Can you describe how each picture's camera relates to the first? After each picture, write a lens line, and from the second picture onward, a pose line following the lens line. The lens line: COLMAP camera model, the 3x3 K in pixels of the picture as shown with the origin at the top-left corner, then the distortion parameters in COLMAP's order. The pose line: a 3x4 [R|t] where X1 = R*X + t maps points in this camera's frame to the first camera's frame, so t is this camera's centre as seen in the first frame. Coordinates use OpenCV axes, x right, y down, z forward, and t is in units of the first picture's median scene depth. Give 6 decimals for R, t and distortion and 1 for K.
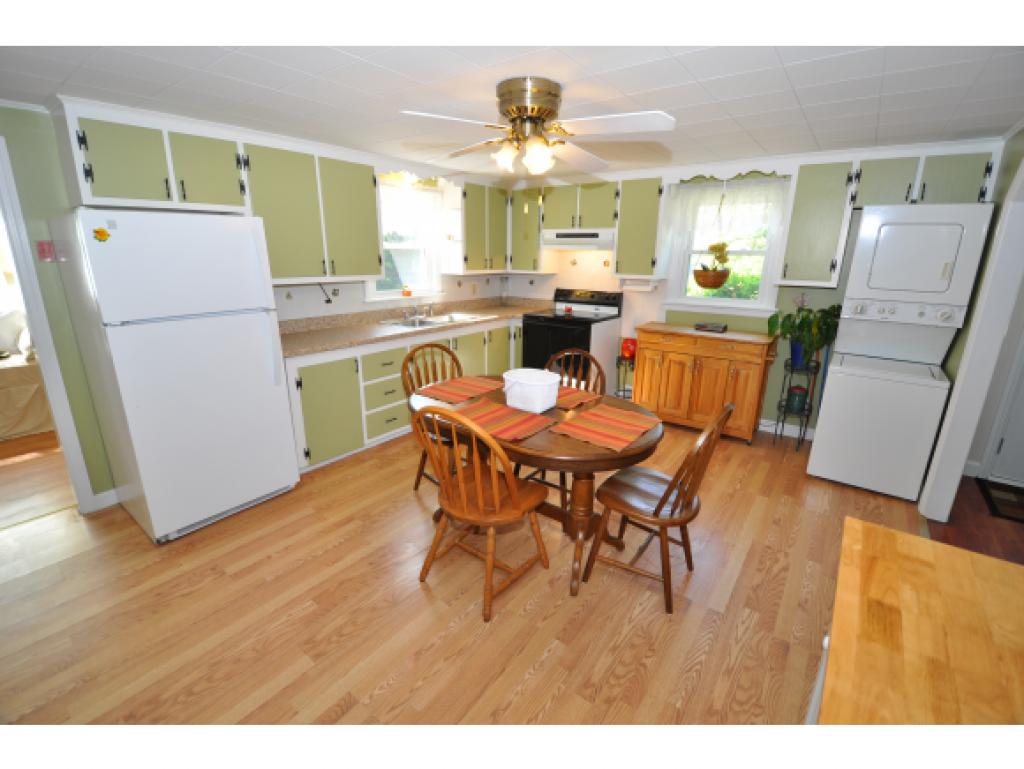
lens RADIAL K [[443.9, 0, 512.0], [0, 443.9, 384.5], [0, 0, 1]] dist [0.029840, -0.027411]
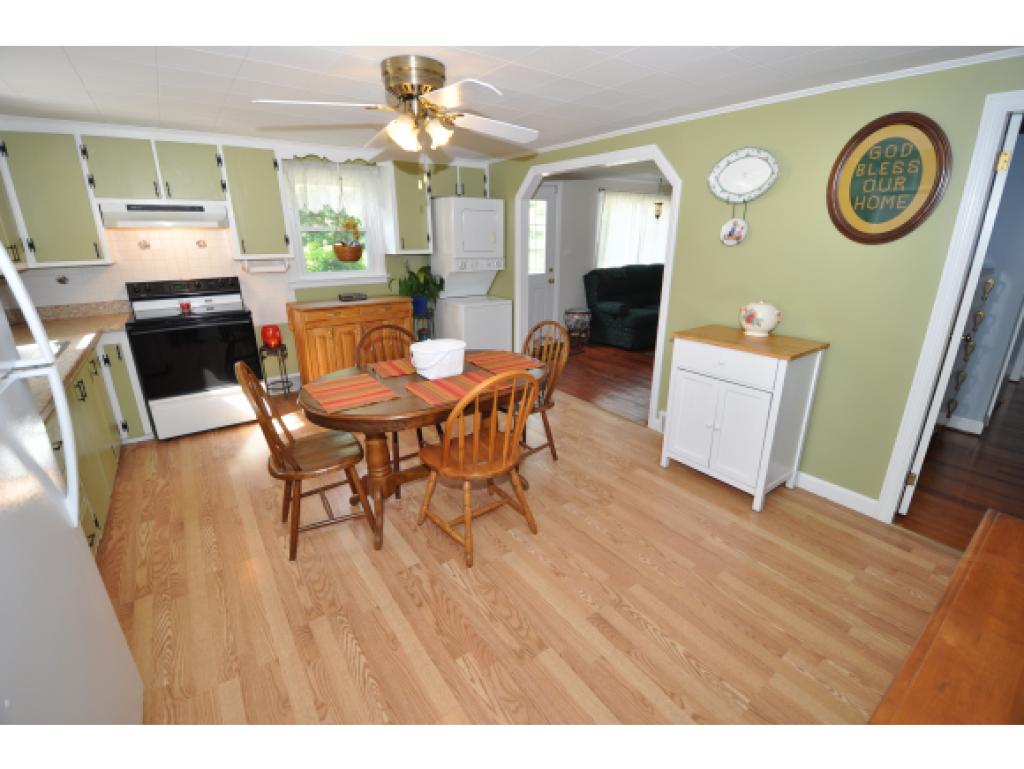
lens RADIAL K [[443.9, 0, 512.0], [0, 443.9, 384.5], [0, 0, 1]] dist [0.029840, -0.027411]
pose [[0.285379, -0.320527, 0.903228, -0.554402], [0.283228, 0.928533, 0.240019, -0.084379], [-0.915610, 0.187323, 0.355766, 0.291635]]
